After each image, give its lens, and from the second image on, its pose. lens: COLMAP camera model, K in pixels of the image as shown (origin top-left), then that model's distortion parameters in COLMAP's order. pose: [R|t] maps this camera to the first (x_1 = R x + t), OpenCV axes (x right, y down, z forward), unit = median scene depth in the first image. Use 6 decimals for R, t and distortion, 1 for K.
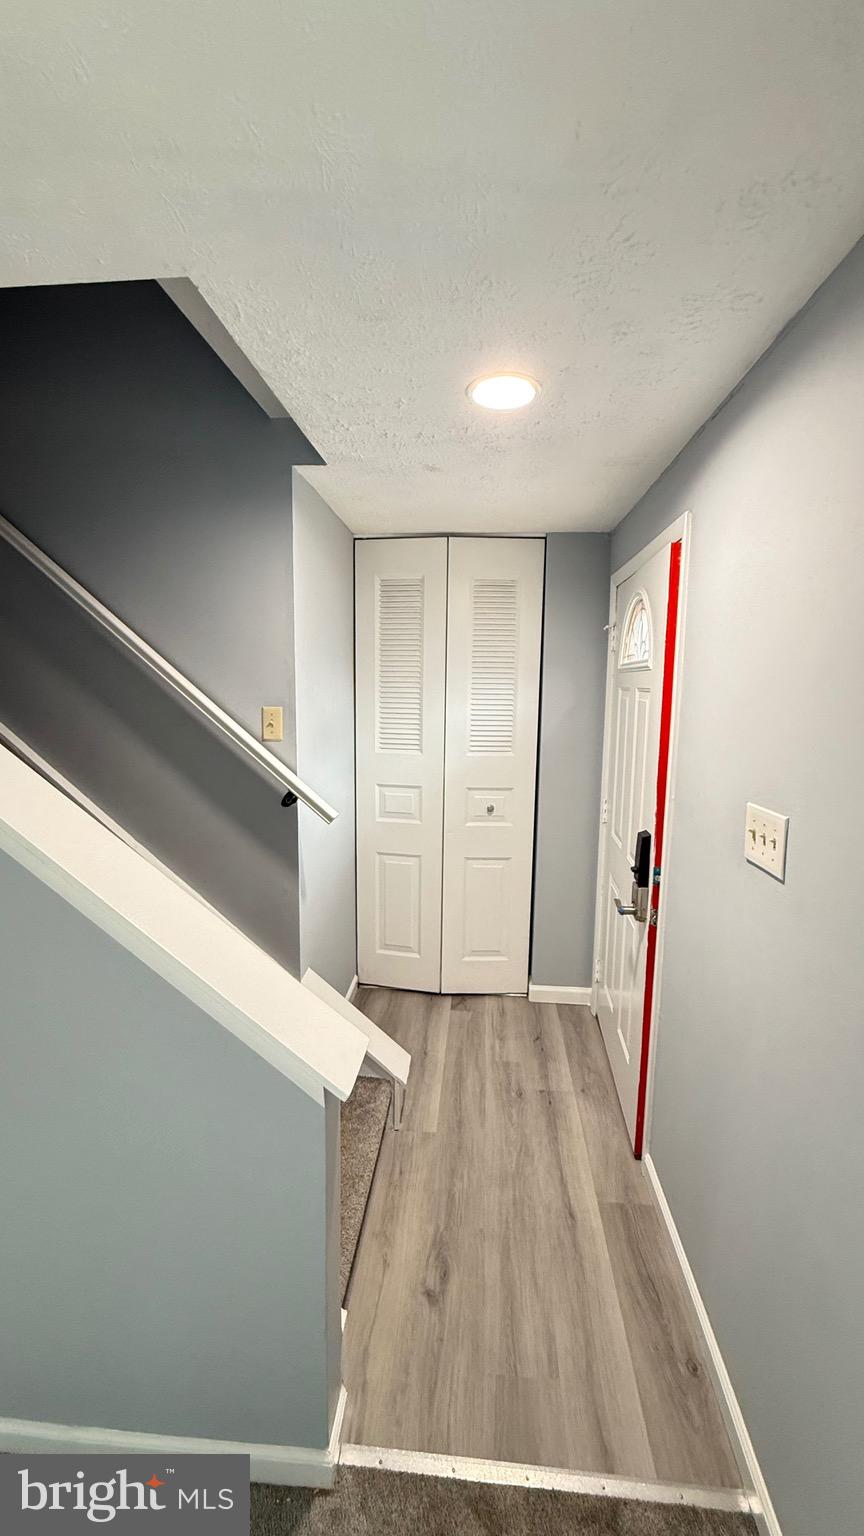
lens RADIAL K [[616.4, 0, 431.1], [0, 616.4, 764.0], [0, 0, 1]] dist [0.002650, -0.000379]
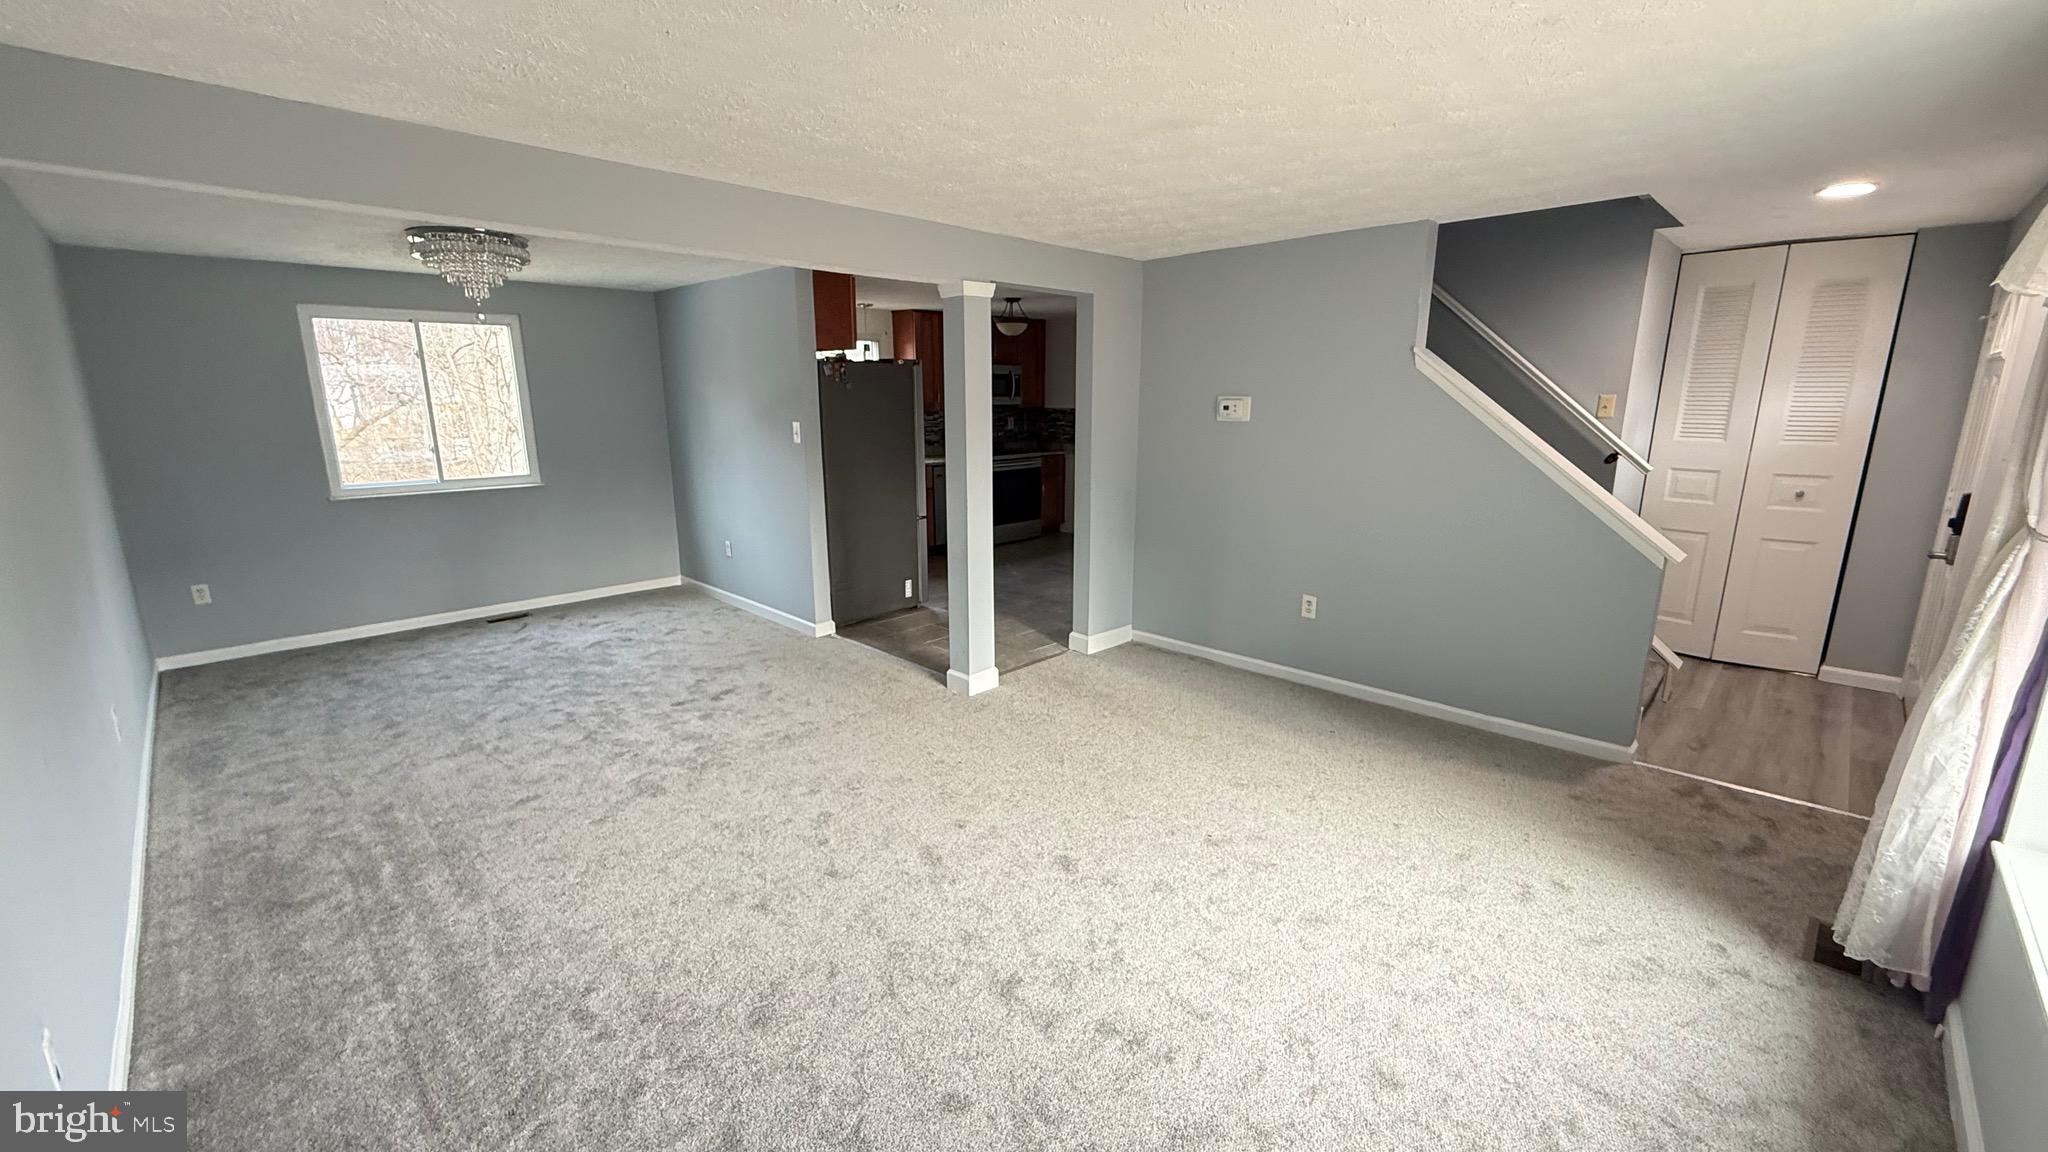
lens RADIAL K [[821.9, 0, 1025.5], [0, 821.9, 575.2], [0, 0, 1]] dist [0.002650, -0.000379]
pose [[0.772370, 0.125245, -0.622703, -0.036714], [-0.072094, 0.991318, 0.109964, 0.153774], [0.631069, -0.040040, 0.774693, -1.000703]]
